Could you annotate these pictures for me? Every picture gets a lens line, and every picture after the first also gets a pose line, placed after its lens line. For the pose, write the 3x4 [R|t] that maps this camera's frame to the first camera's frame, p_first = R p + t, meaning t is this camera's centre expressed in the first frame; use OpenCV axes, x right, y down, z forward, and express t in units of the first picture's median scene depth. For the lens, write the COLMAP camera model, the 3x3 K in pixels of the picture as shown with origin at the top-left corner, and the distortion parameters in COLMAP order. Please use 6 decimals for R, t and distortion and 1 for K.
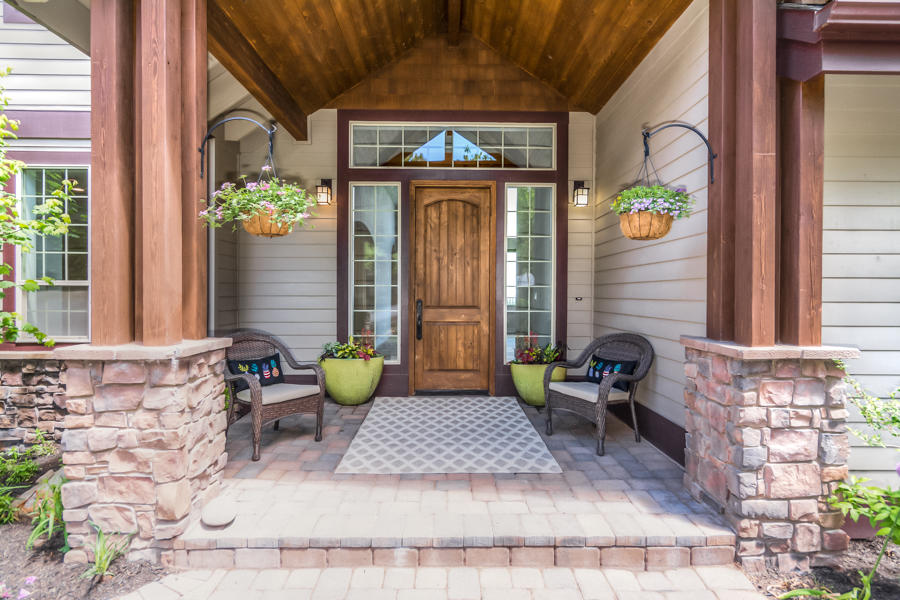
lens RADIAL K [[475.2, 0, 450.3], [0, 475.2, 297.2], [0, 0, 1]] dist [-0.000653, 0.000442]
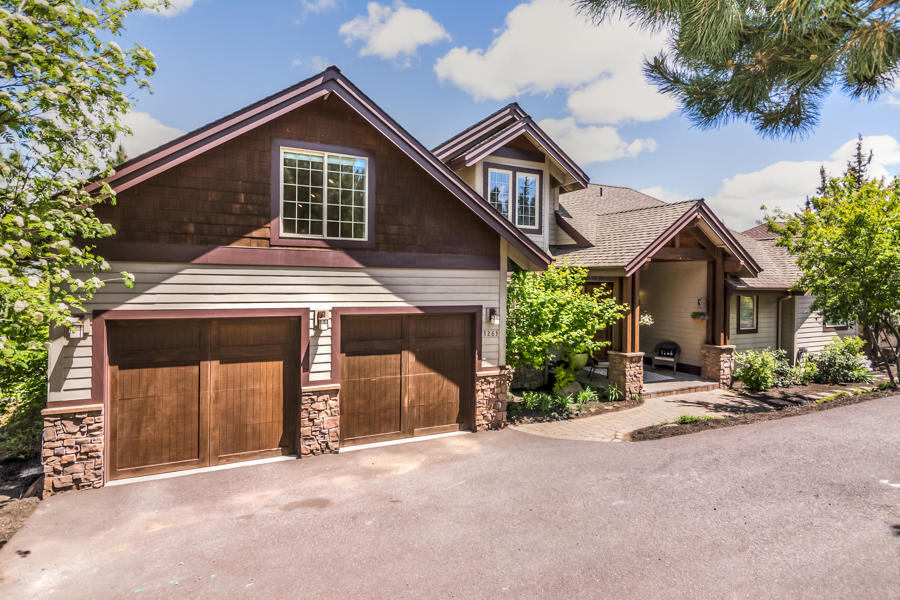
lens RADIAL K [[475.2, 0, 450.1], [0, 475.2, 297.5], [0, 0, 1]] dist [-0.000653, 0.000442]
pose [[0.897744, -0.005888, 0.440479, -4.301689], [0.001636, 0.999948, 0.010032, -0.484999], [-0.440515, -0.008285, 0.897707, -2.344991]]
